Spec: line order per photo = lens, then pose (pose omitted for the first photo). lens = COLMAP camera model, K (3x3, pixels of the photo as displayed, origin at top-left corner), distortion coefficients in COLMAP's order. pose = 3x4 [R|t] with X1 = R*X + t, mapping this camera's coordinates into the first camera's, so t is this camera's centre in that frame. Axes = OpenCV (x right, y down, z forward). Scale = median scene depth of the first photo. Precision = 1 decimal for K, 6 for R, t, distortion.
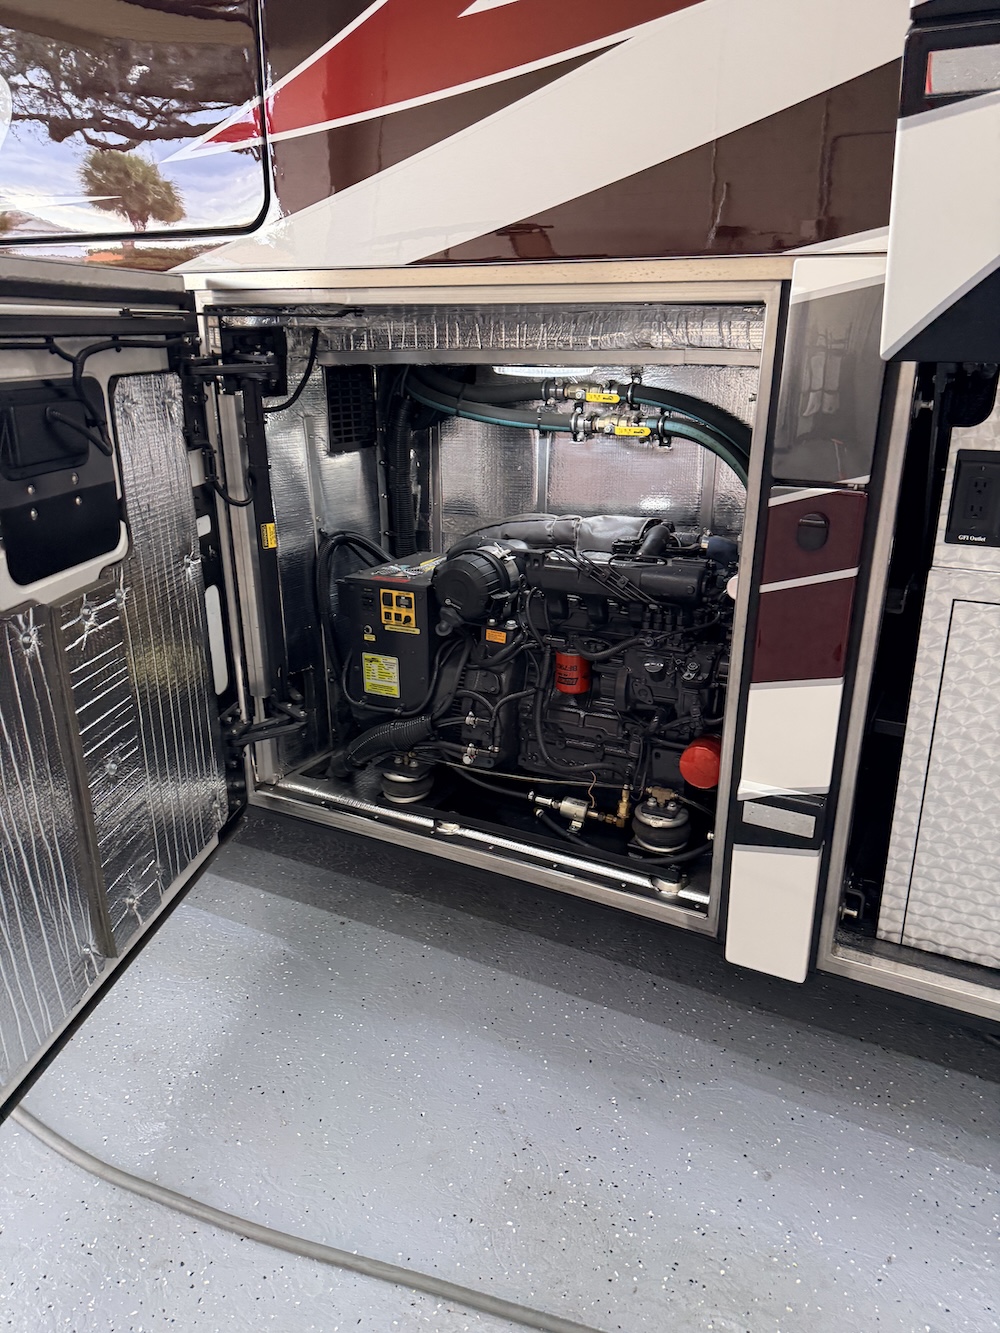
lens RADIAL K [[955.0, 0, 508.7], [0, 955.0, 680.1], [0, 0, 1]] dist [0.115152, -0.130357]
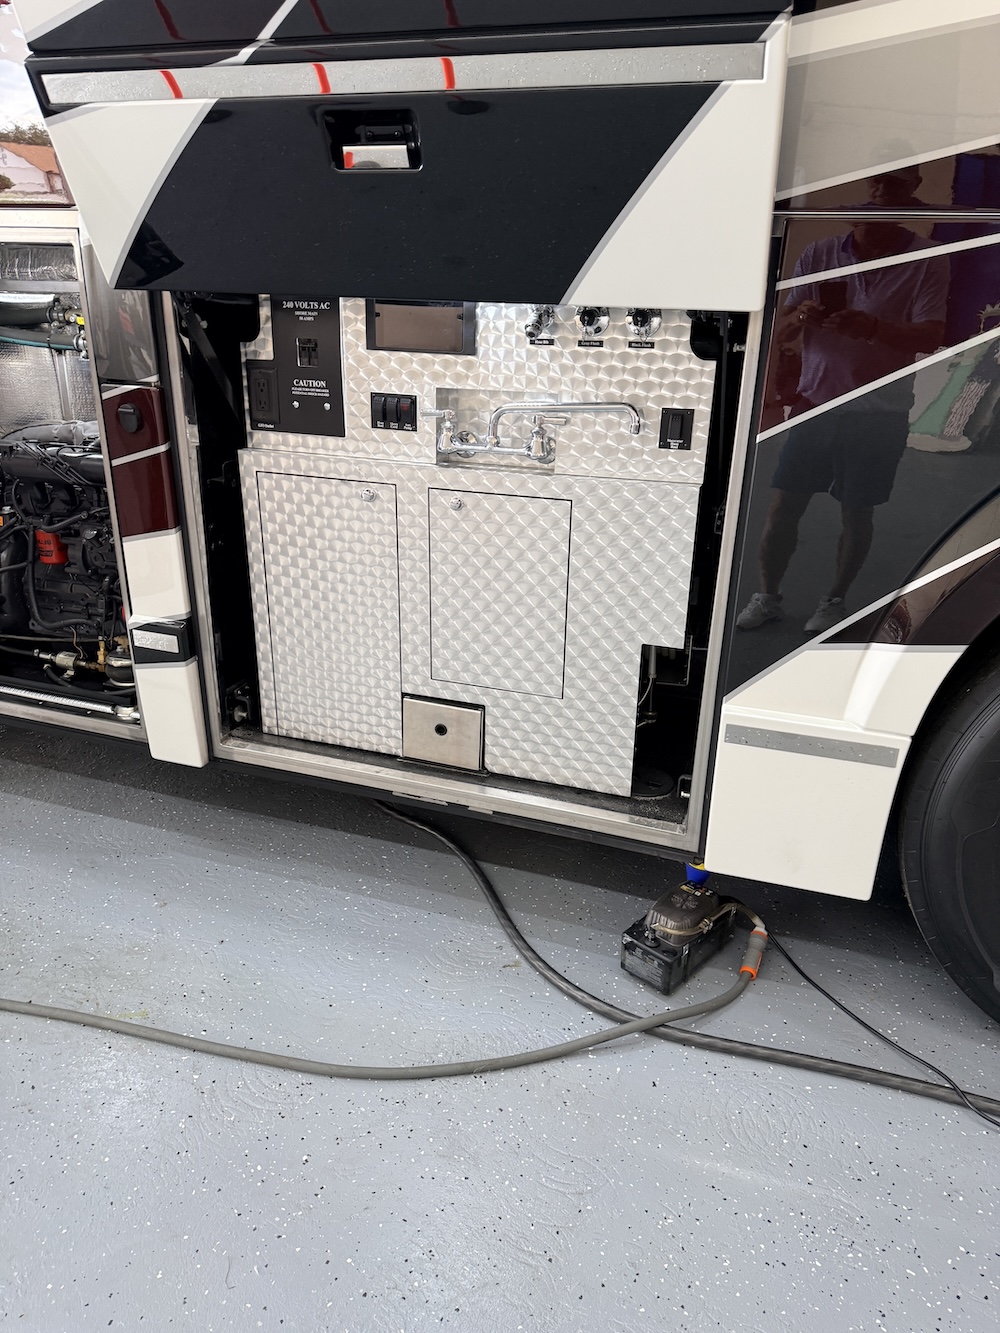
lens RADIAL K [[946.4, 0, 506.0], [0, 946.4, 672.4], [0, 0, 1]] dist [0.029068, -0.030434]
pose [[0.985706, -0.044240, 0.162560, 0.493668], [0.036191, 0.997984, 0.052144, 0.124631], [-0.164539, -0.045515, 0.985320, -0.340068]]
